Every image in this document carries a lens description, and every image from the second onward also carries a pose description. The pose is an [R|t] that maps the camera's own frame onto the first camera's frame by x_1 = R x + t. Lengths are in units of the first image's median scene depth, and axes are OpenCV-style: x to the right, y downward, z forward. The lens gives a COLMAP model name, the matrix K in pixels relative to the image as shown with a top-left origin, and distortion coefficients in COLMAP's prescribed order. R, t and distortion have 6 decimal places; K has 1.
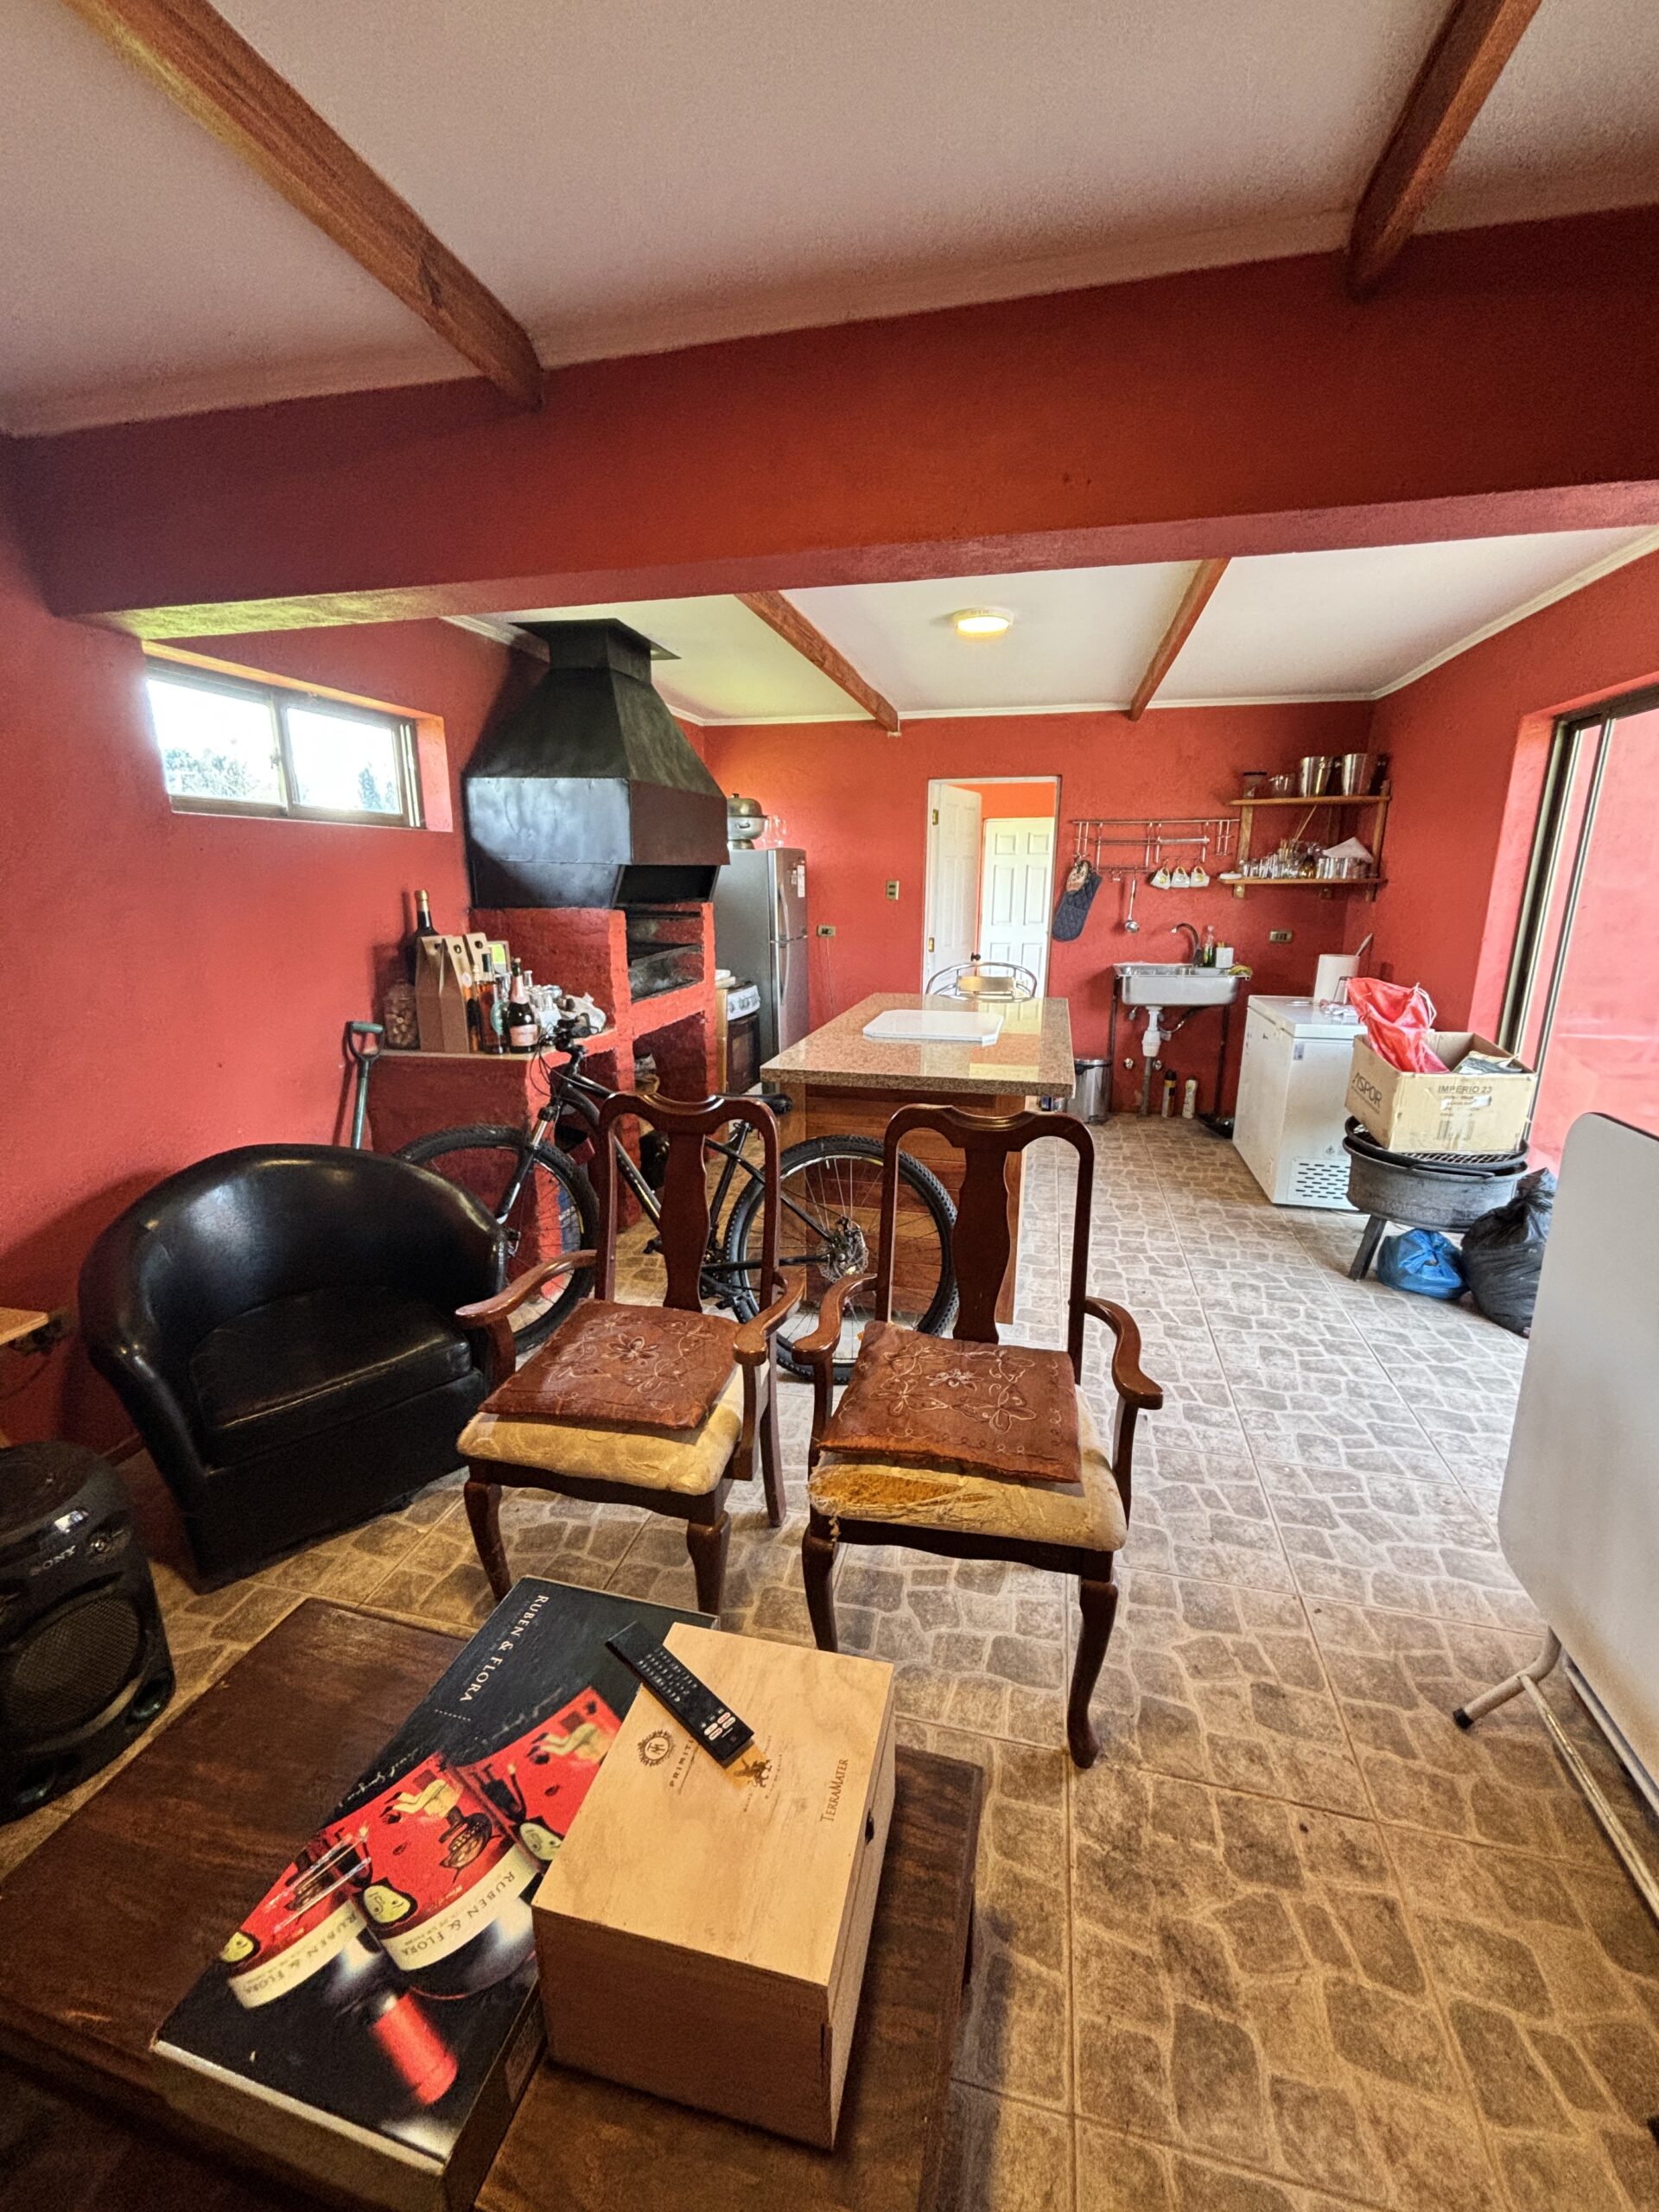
lens RADIAL K [[897.0, 0, 829.8], [0, 897.0, 1111.5], [0, 0, 1]] dist [-0.003149, 0.000642]
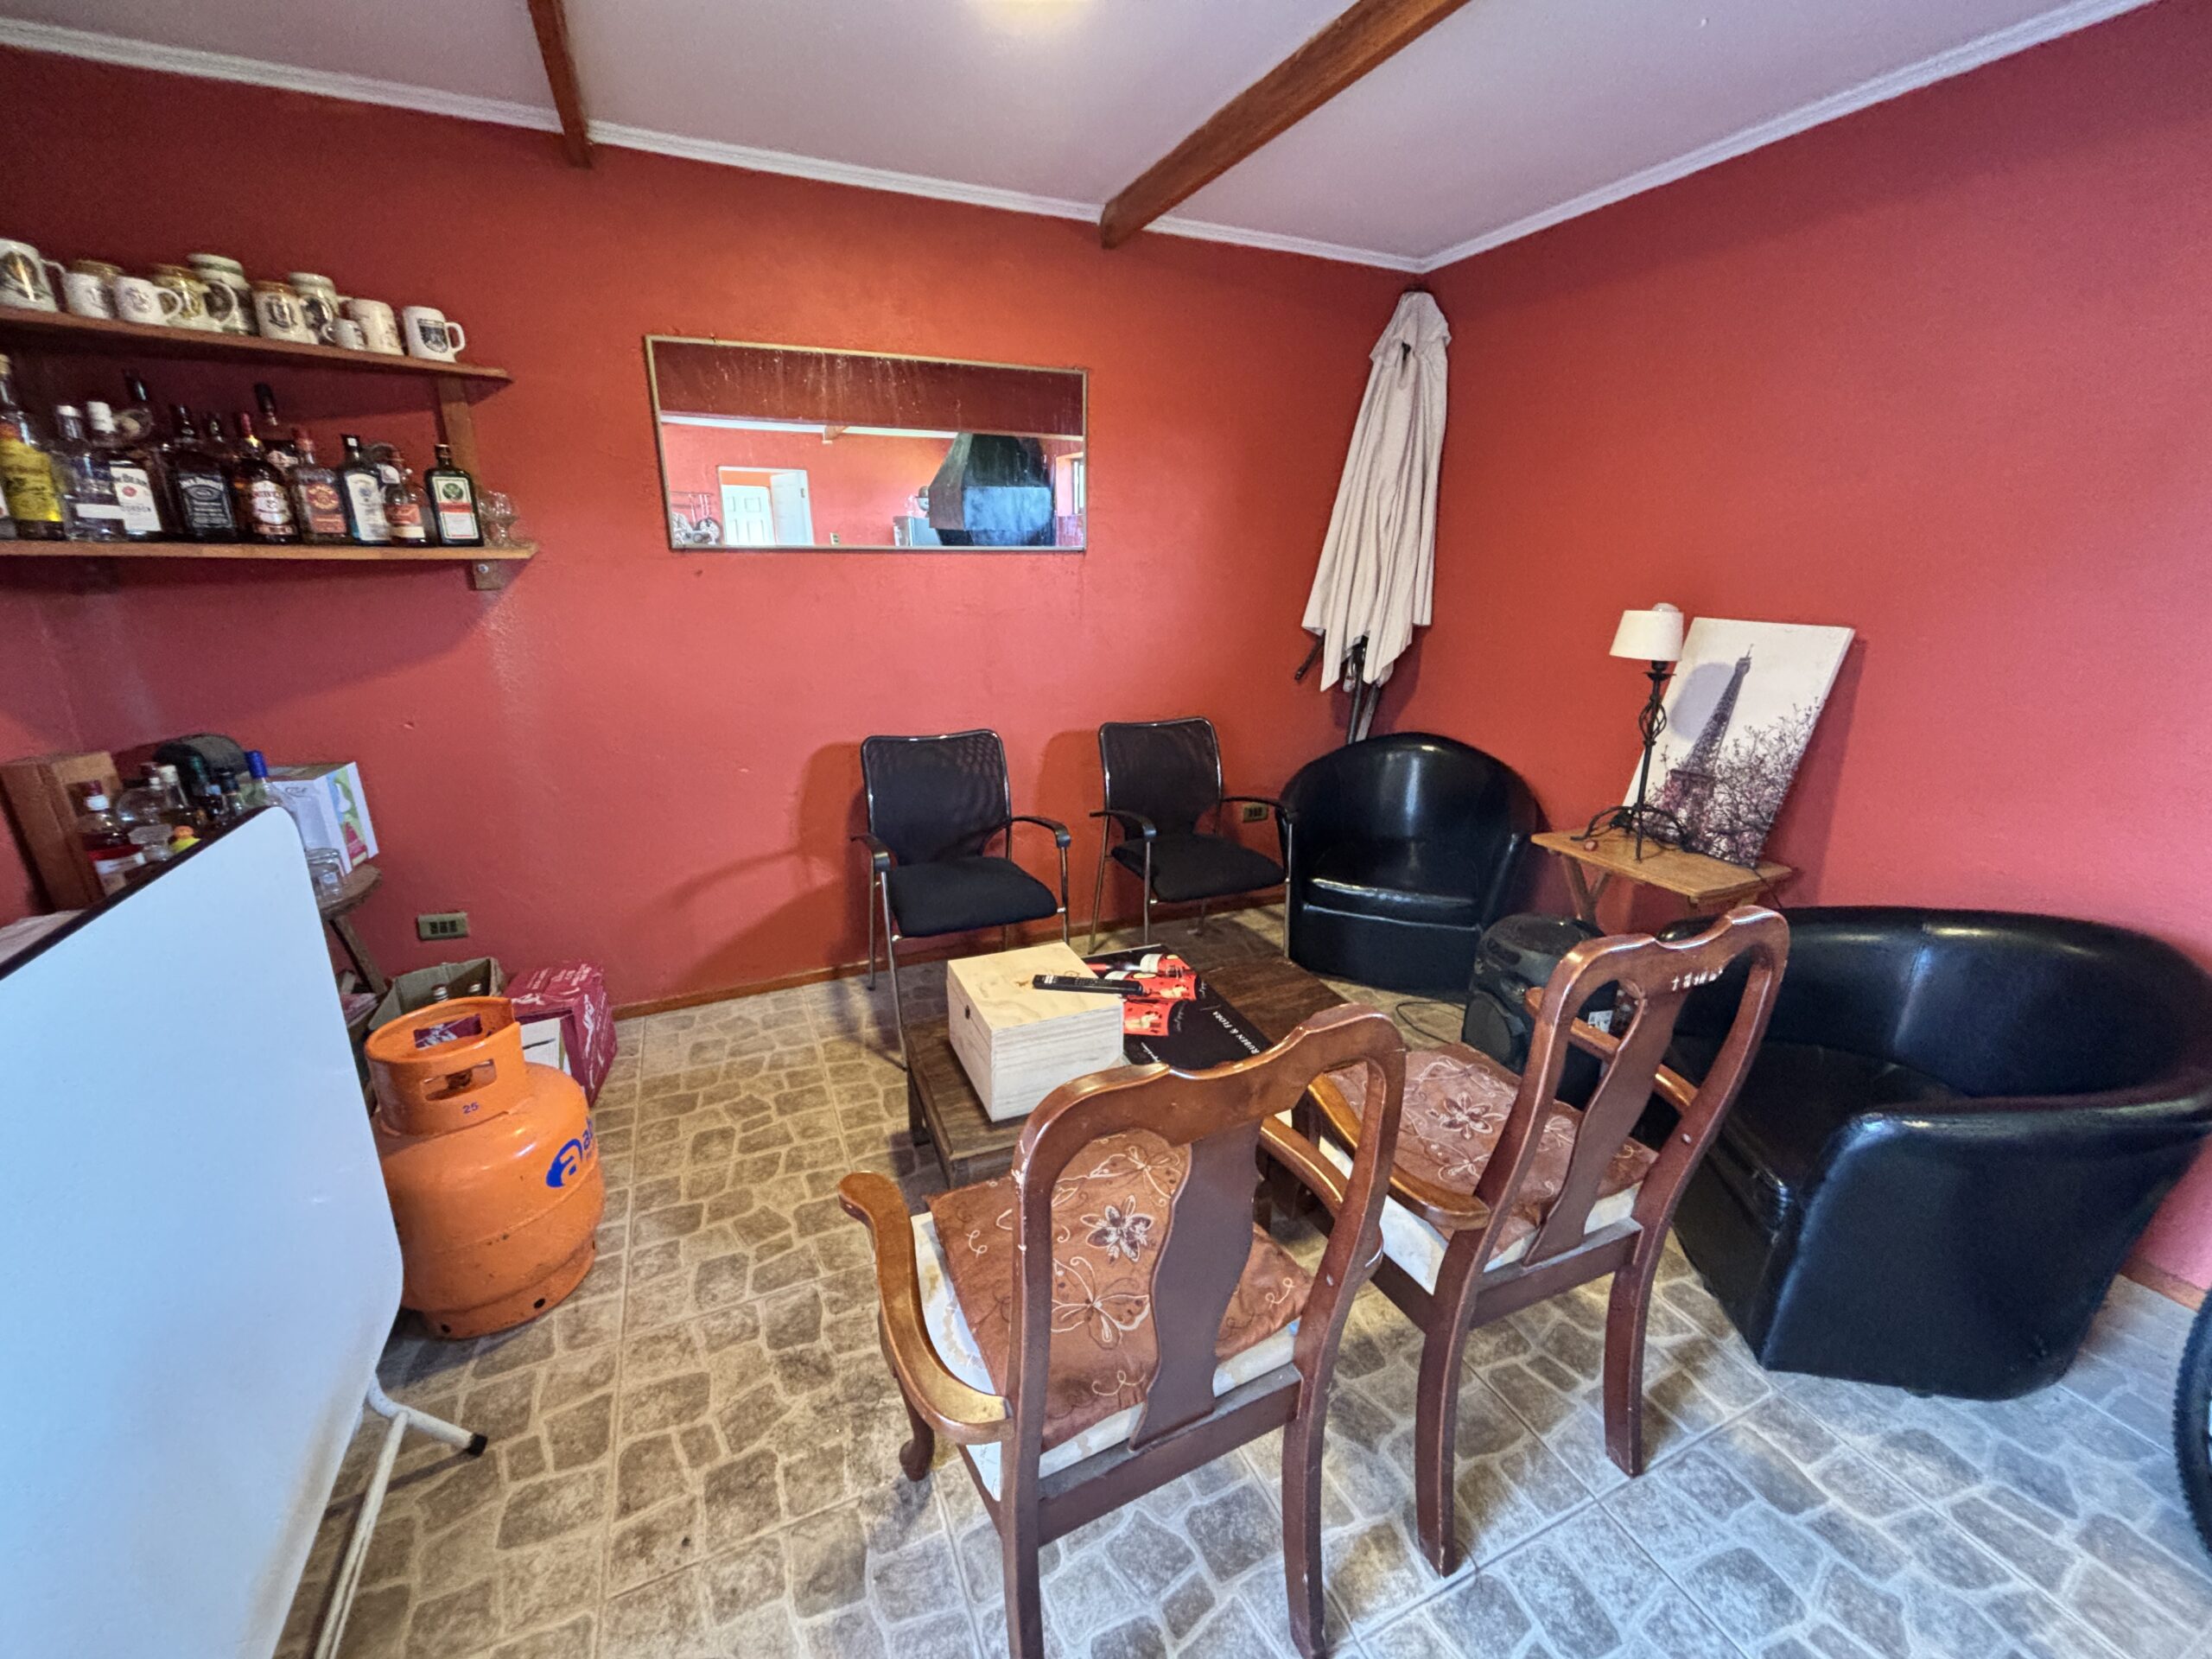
lens RADIAL K [[897.0, 0, 1102.6], [0, 897.0, 830.2], [0, 0, 1]] dist [-0.003149, 0.000642]
pose [[-0.791597, 0.186892, -0.581761, 0.541102], [-0.151942, 0.861969, 0.483656, -0.348438], [0.591852, 0.471255, -0.653935, 1.388079]]
